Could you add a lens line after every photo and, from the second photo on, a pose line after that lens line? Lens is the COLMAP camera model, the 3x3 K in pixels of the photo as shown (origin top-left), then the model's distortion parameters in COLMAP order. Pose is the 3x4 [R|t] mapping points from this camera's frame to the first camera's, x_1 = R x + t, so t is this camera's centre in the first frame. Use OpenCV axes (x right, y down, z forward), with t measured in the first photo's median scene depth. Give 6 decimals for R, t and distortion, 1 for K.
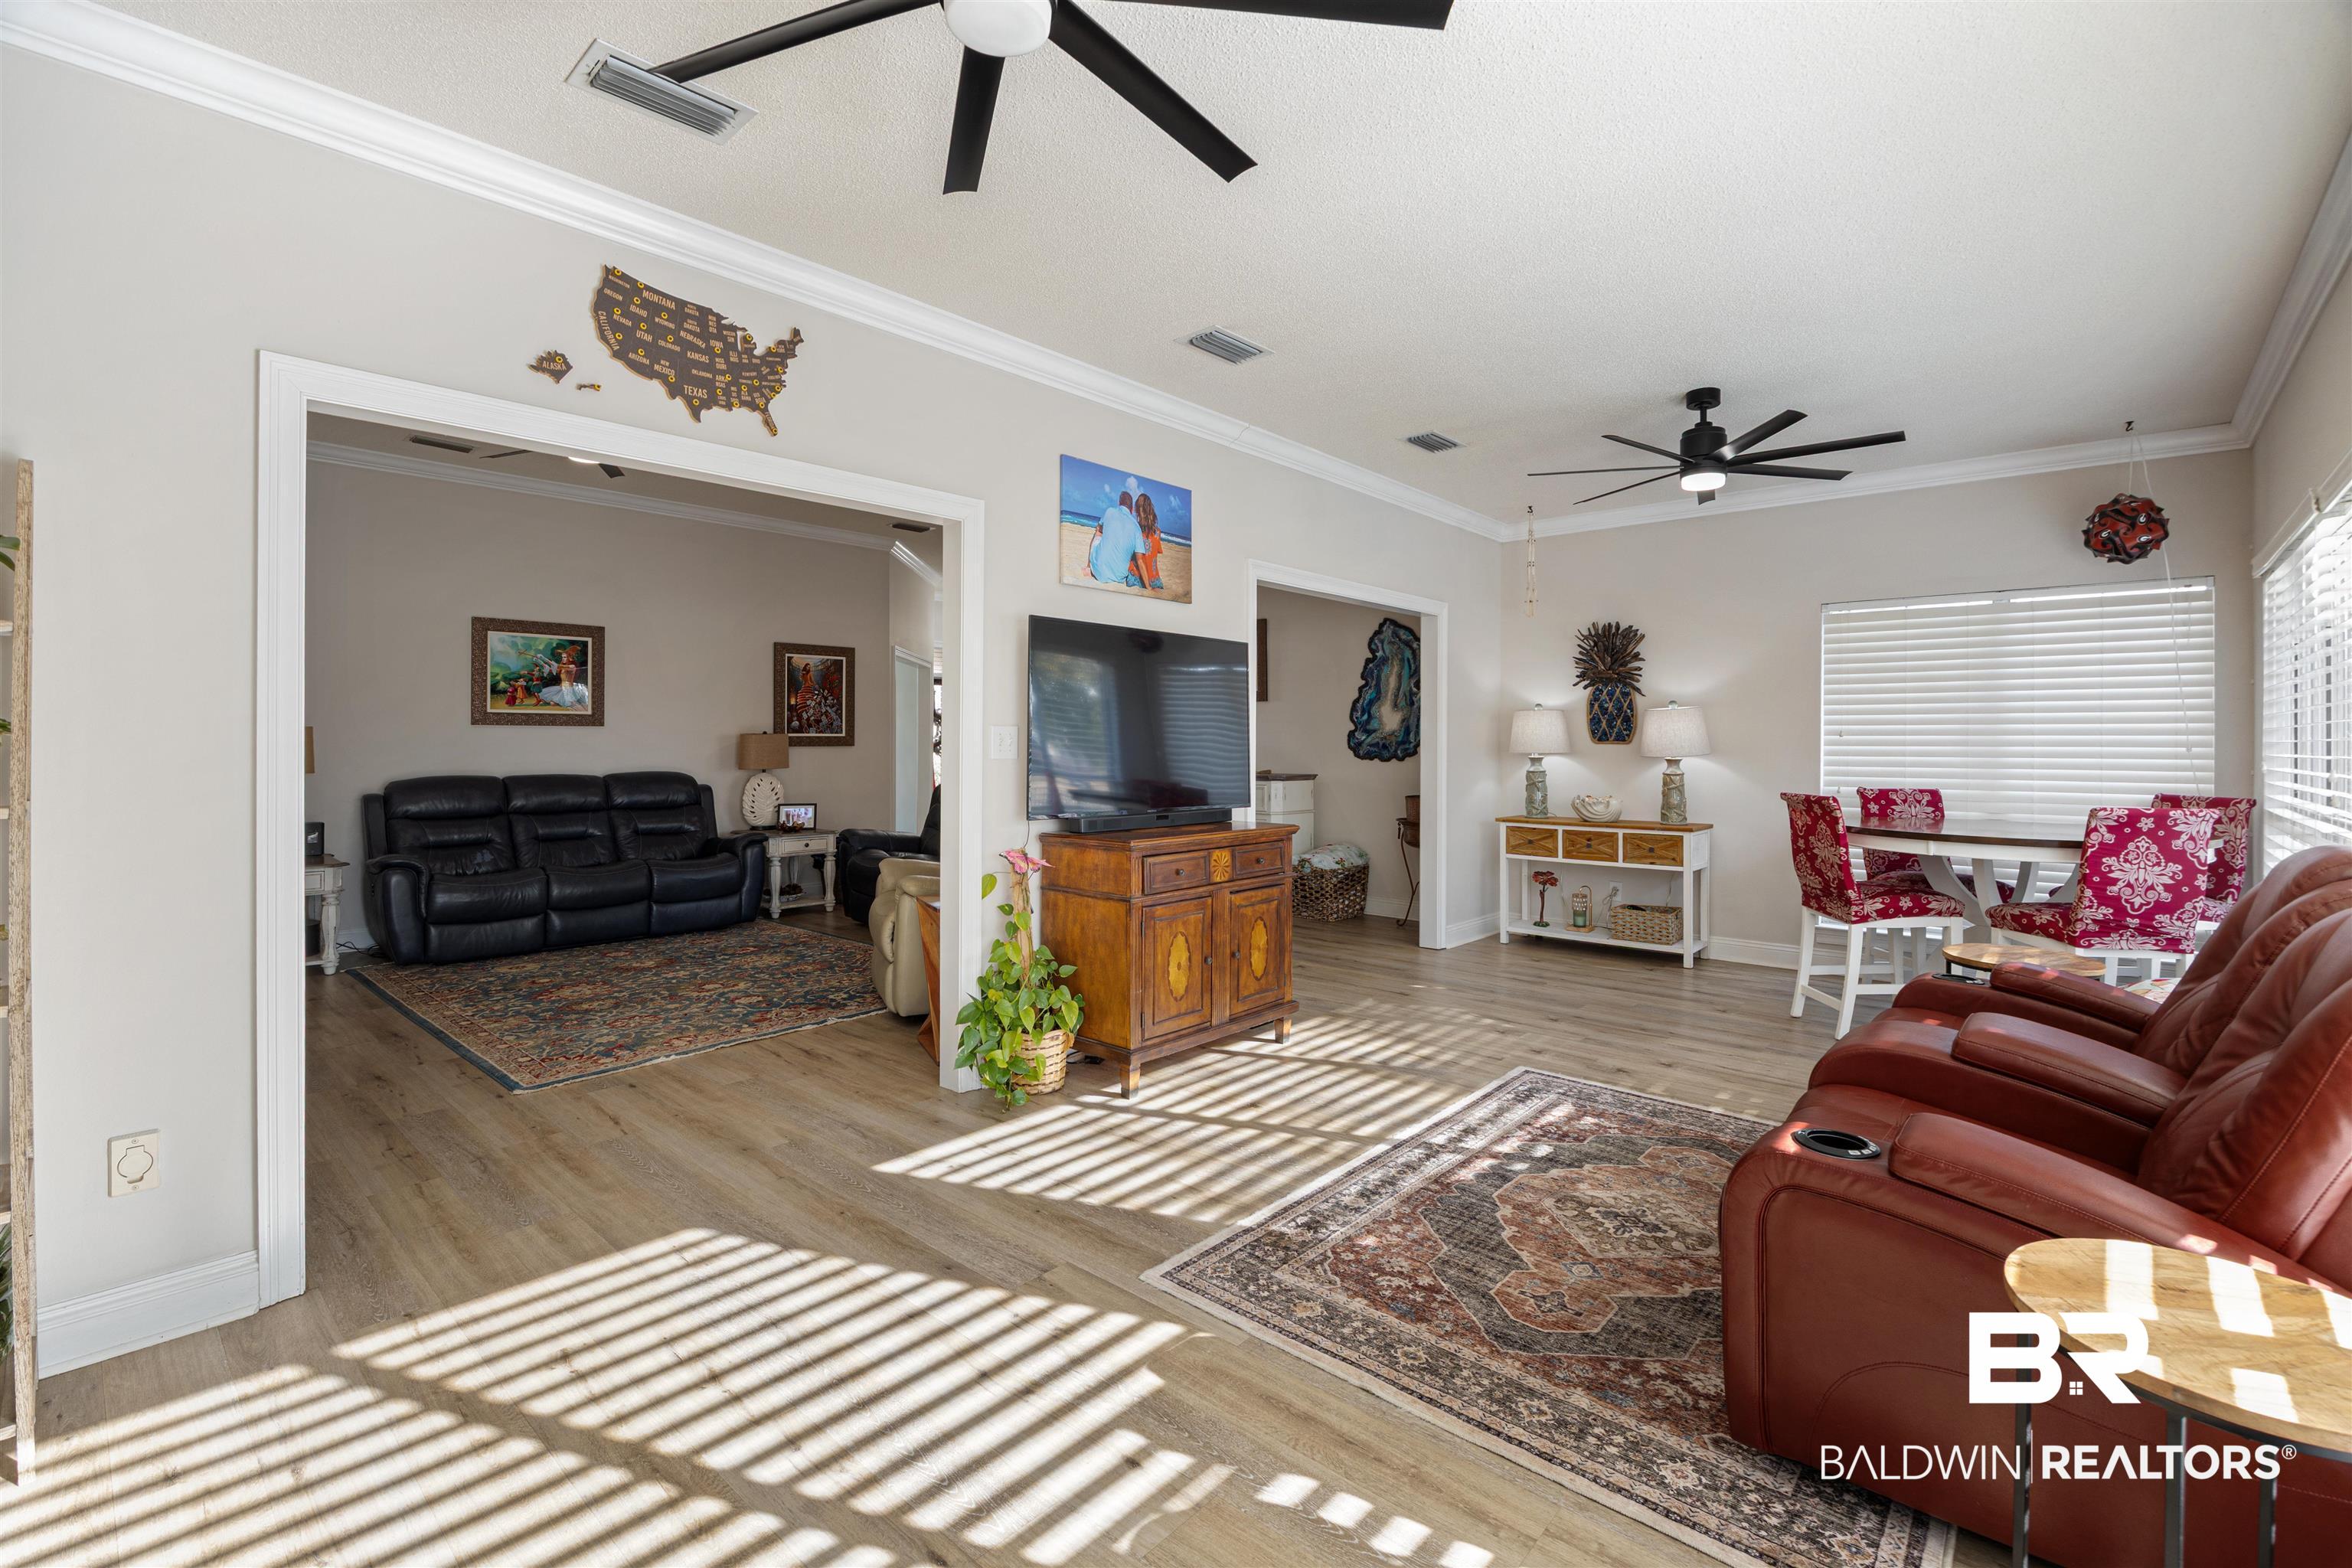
lens RADIAL K [[1042.5, 0, 1192.8], [0, 1042.5, 737.2], [0, 0, 1]] dist [-0.016380, 0.001601]
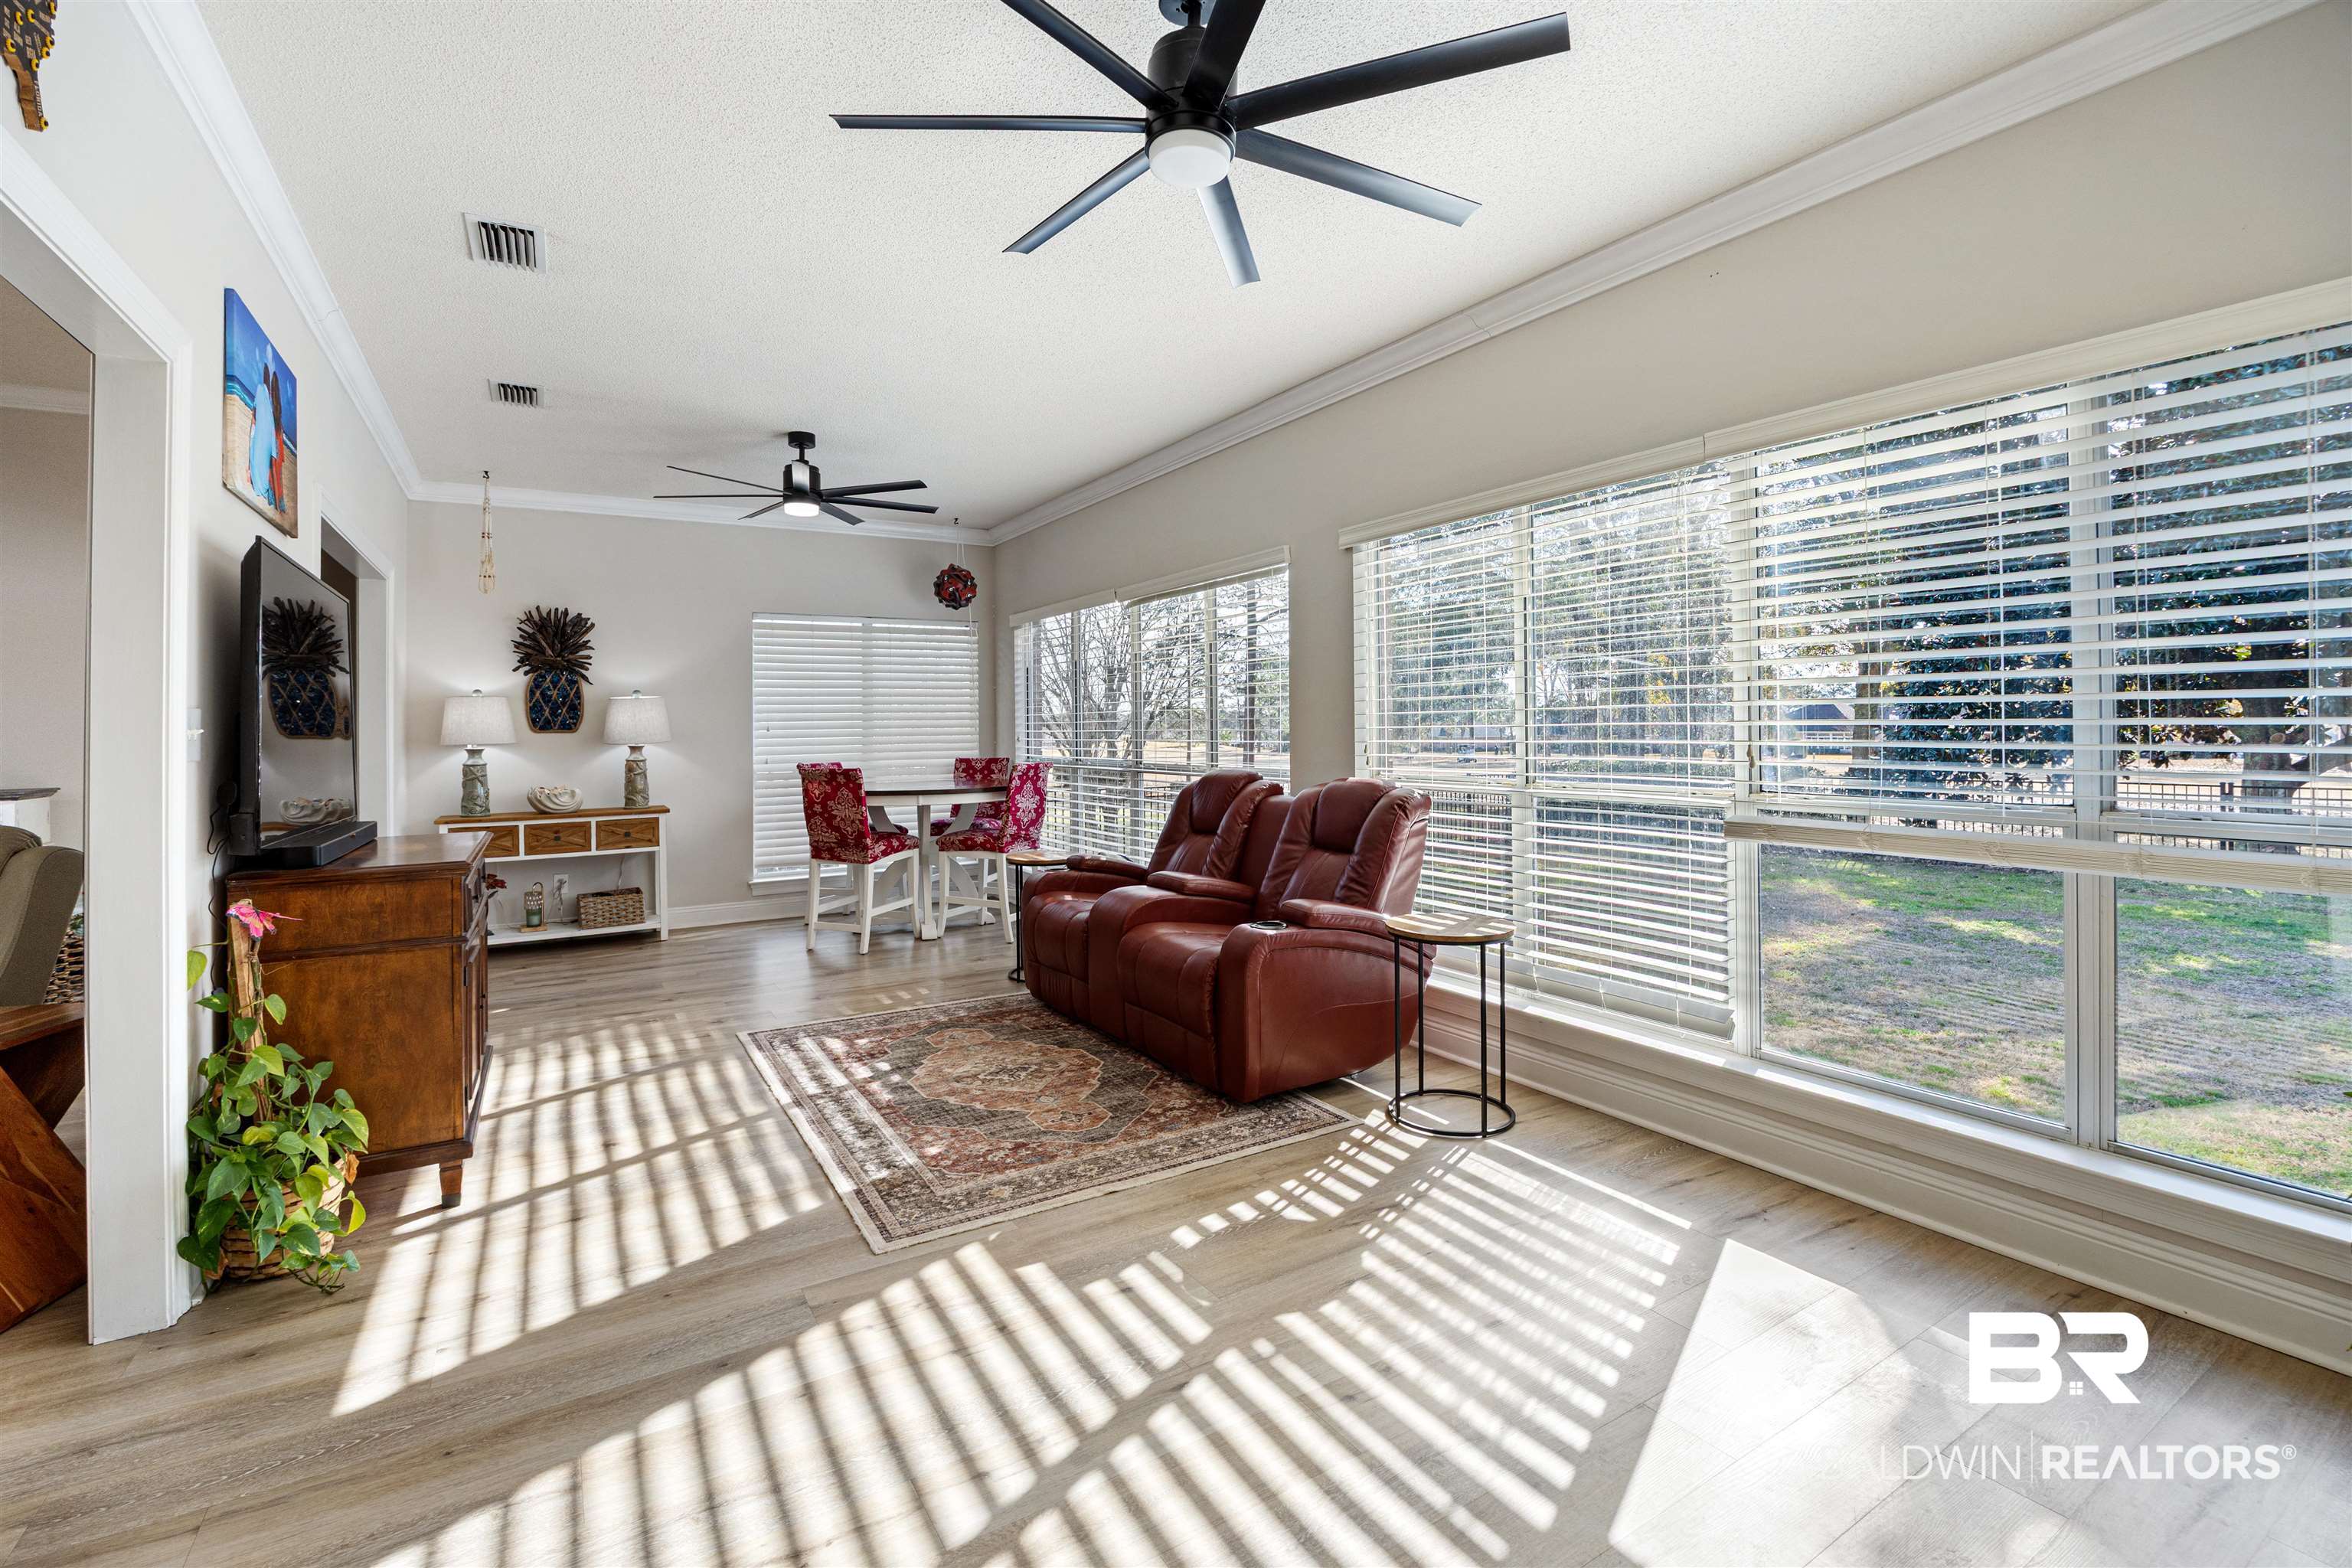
lens RADIAL K [[1042.5, 0, 1190.8], [0, 1042.5, 695.5], [0, 0, 1]] dist [-0.016380, 0.001601]
pose [[0.283521, 0.022835, 0.958694, -0.567307], [0.010707, 0.999579, -0.026976, 0.006726], [-0.958906, 0.017913, 0.283157, 0.249960]]
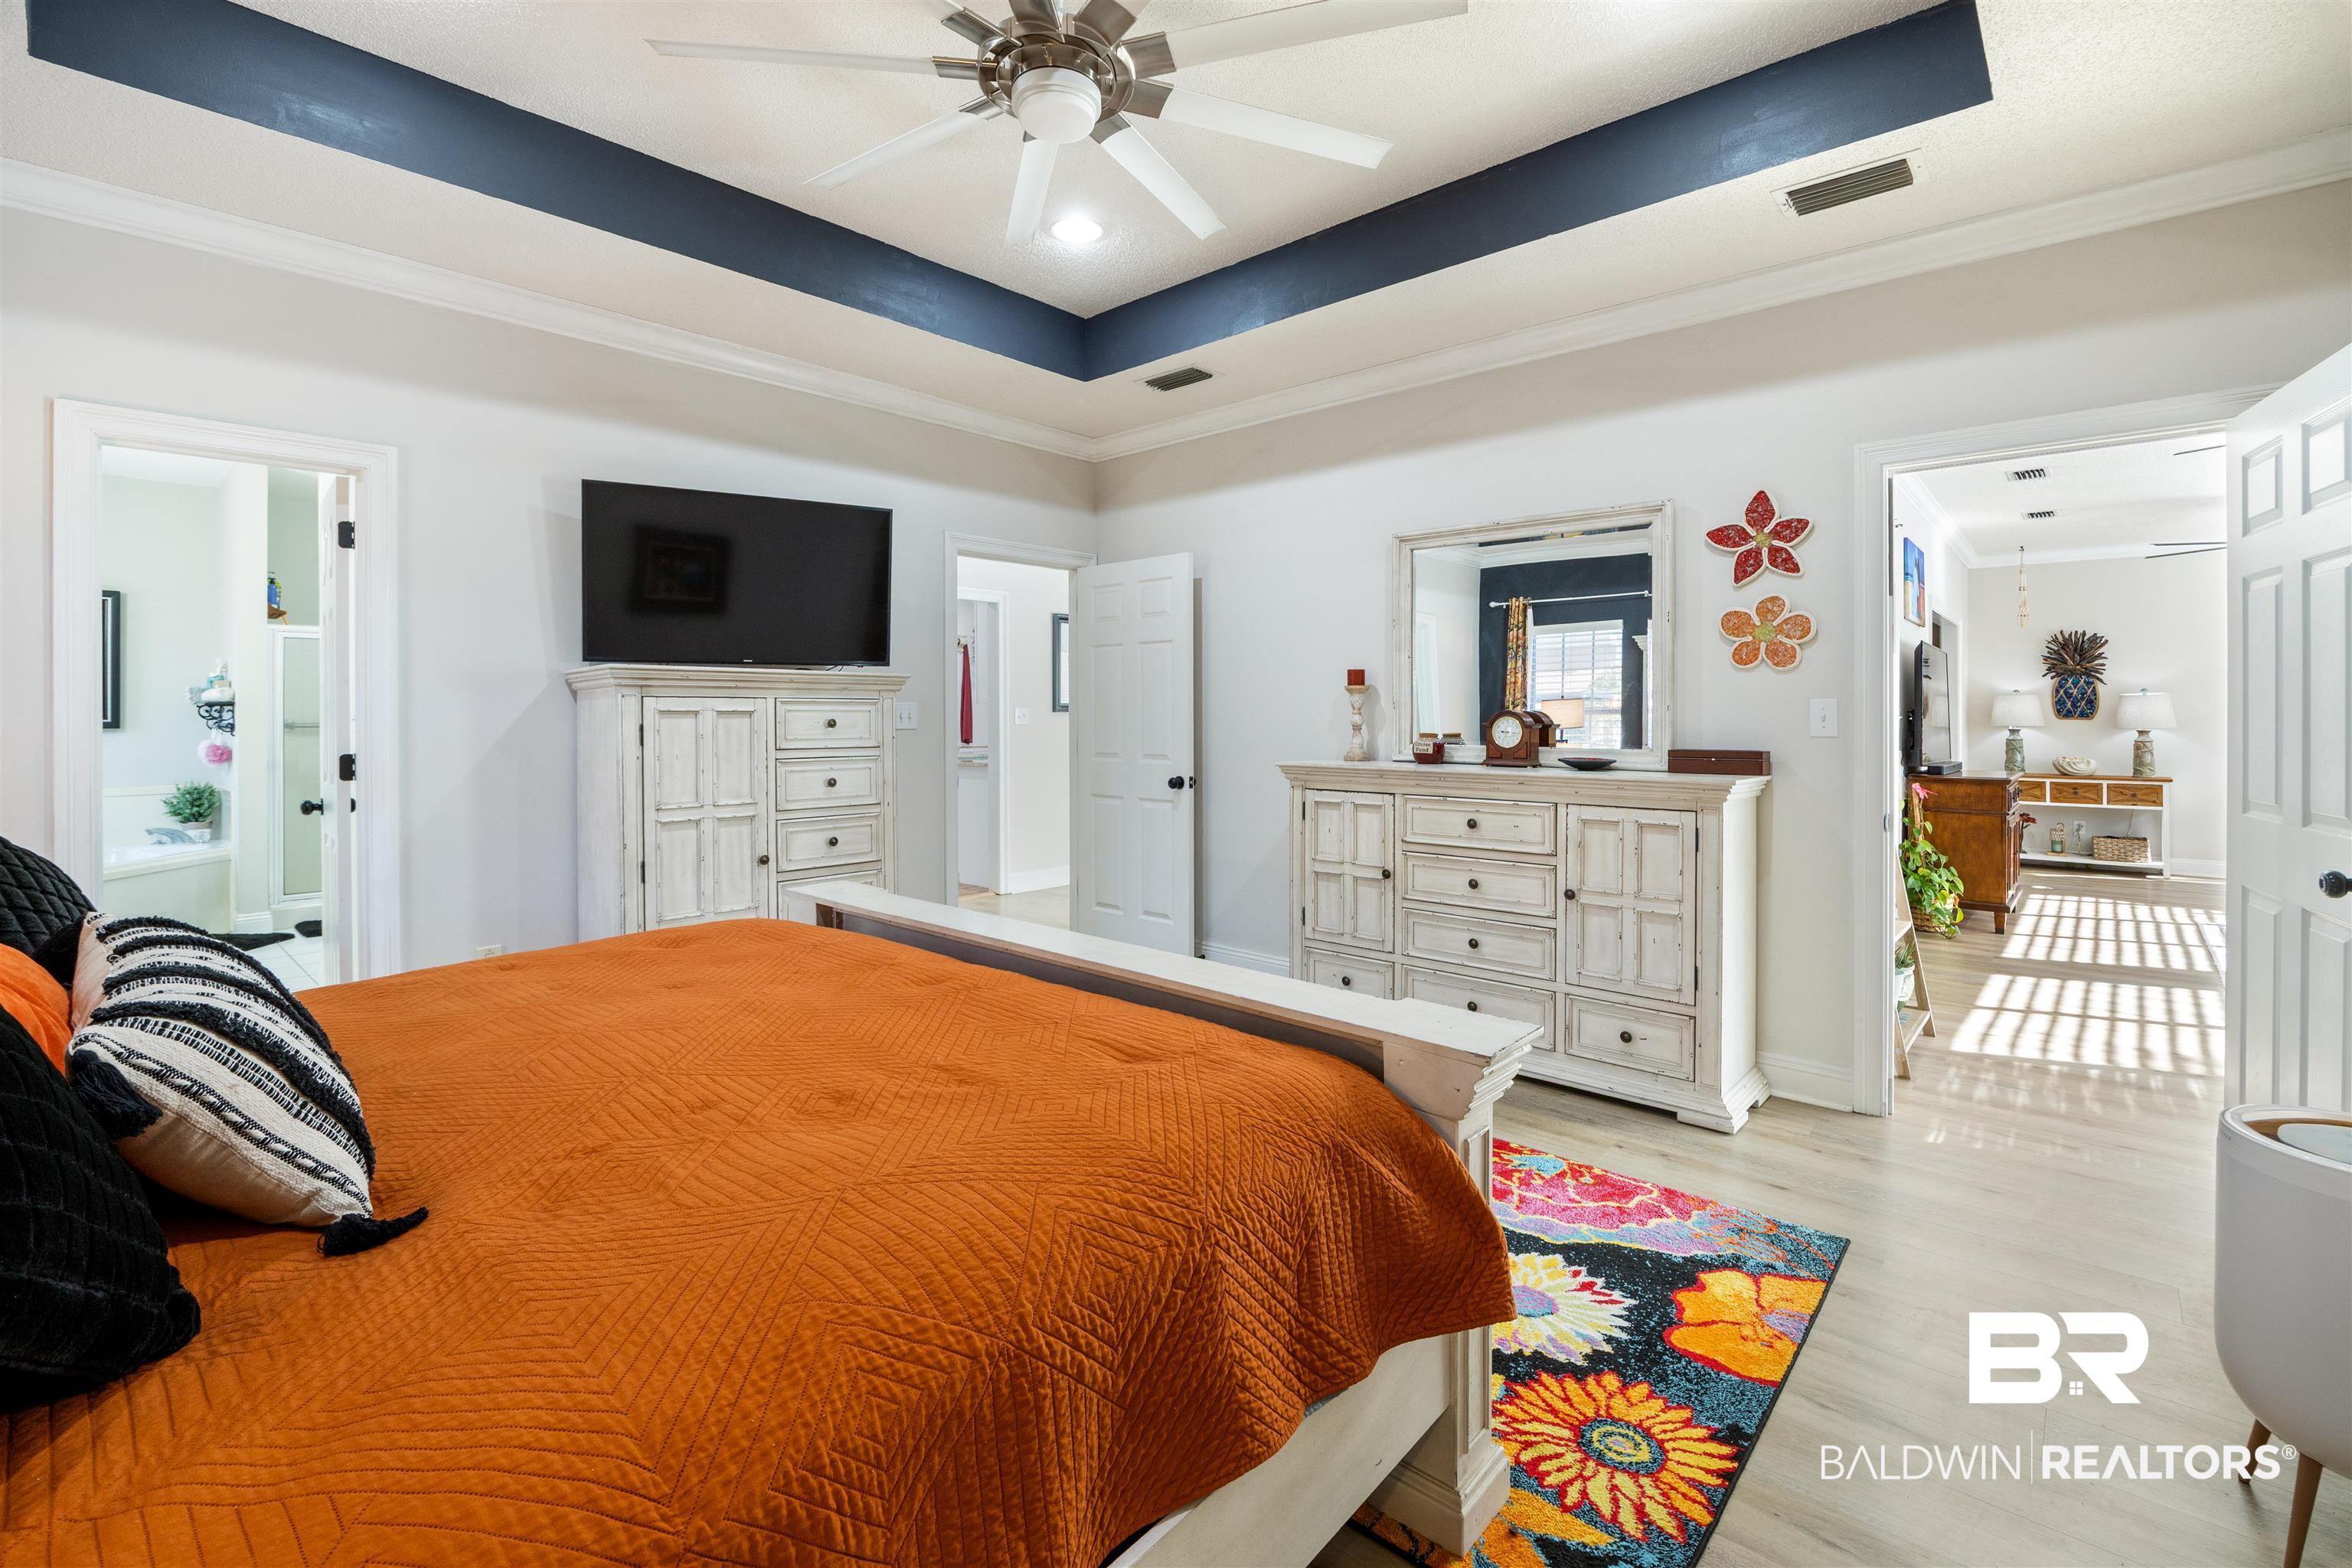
lens RADIAL K [[1042.5, 0, 1163.3], [0, 1042.5, 716.6], [0, 0, 1]] dist [-0.016380, 0.001601]
pose [[0.999890, 0.004285, -0.014189, -1.233749], [-0.004250, 0.999988, 0.002494, 0.006863], [0.014199, -0.002434, 0.999896, -0.587794]]
